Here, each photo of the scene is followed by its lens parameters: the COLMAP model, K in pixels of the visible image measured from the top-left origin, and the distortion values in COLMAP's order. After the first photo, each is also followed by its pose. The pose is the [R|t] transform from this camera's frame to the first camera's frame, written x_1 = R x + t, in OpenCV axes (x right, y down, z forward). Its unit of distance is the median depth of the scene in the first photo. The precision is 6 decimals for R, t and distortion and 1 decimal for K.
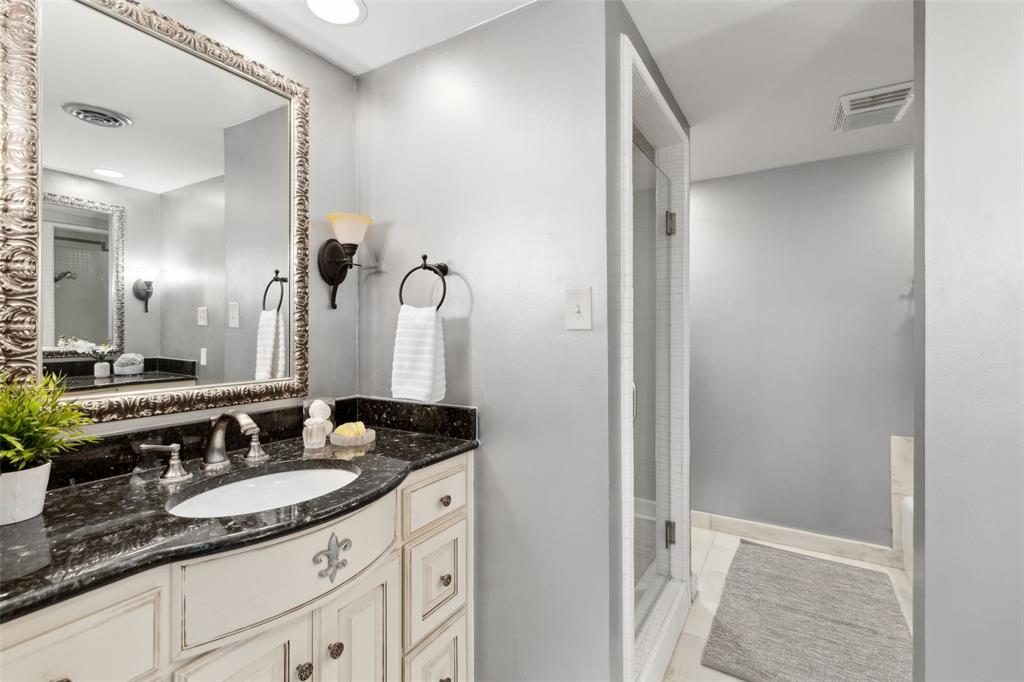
lens RADIAL K [[464.0, 0, 508.8], [0, 464.0, 334.7], [0, 0, 1]] dist [0.007399, -0.001879]
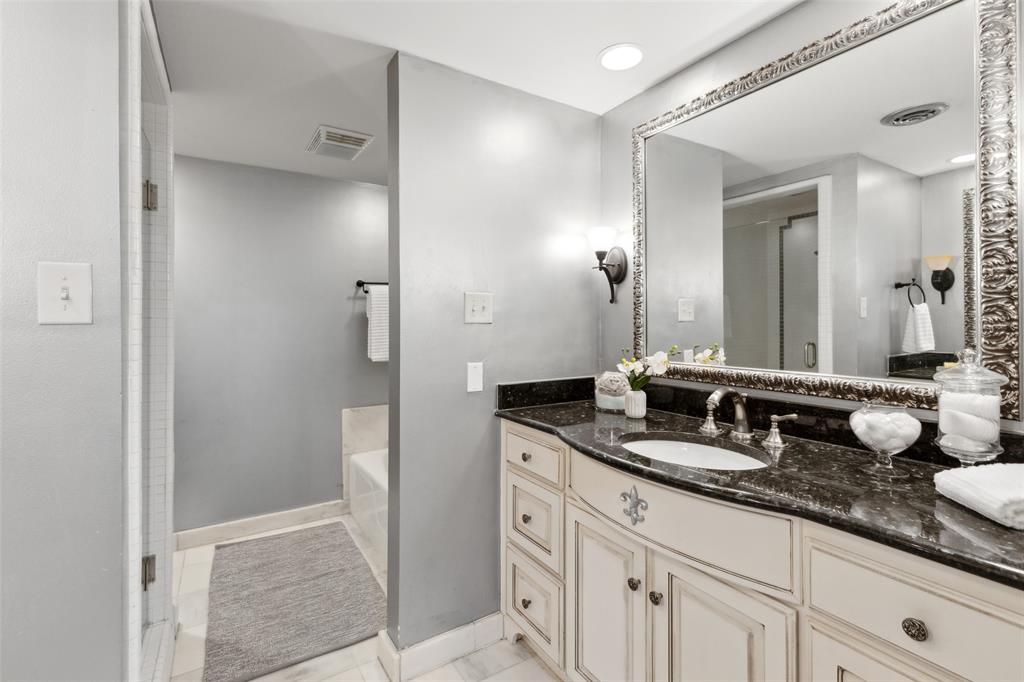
lens RADIAL K [[464.0, 0, 510.4], [0, 464.0, 326.3], [0, 0, 1]] dist [0.007399, -0.001879]
pose [[0.438019, -0.004304, 0.898955, -0.144358], [0.011198, 0.999937, -0.000669, 0.001224], [-0.898896, 0.010360, 0.438039, 0.071356]]
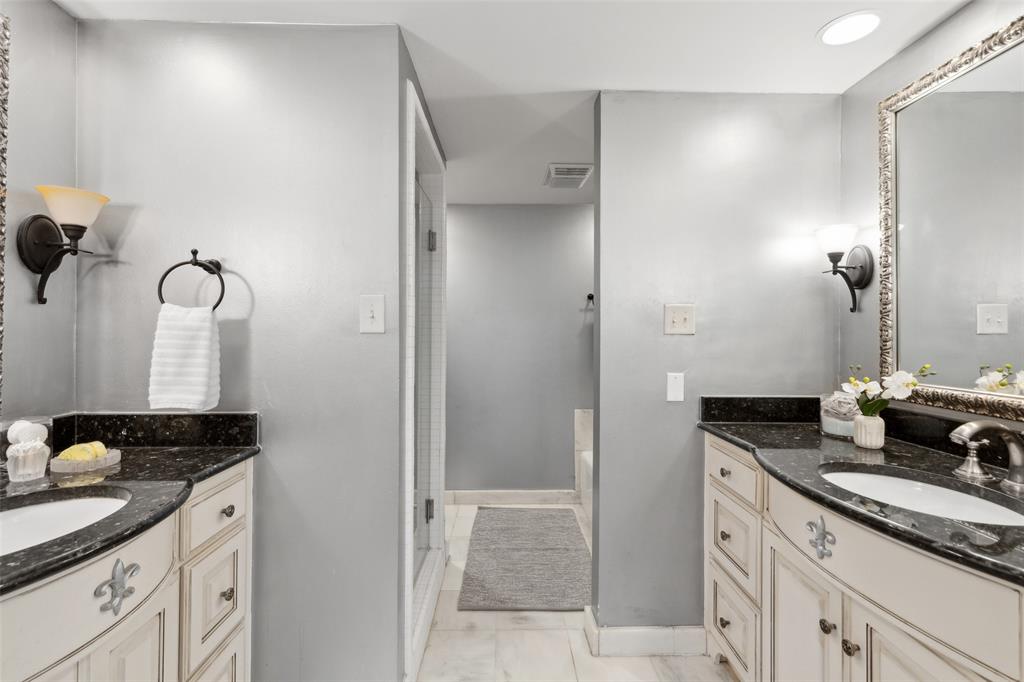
lens RADIAL K [[464.0, 0, 512.6], [0, 464.0, 336.2], [0, 0, 1]] dist [0.007399, -0.001879]
pose [[0.839234, 0.001840, 0.543768, -0.134610], [-0.001411, 0.999998, -0.001206, -0.001211], [-0.543769, 0.000244, 0.839235, -0.095987]]
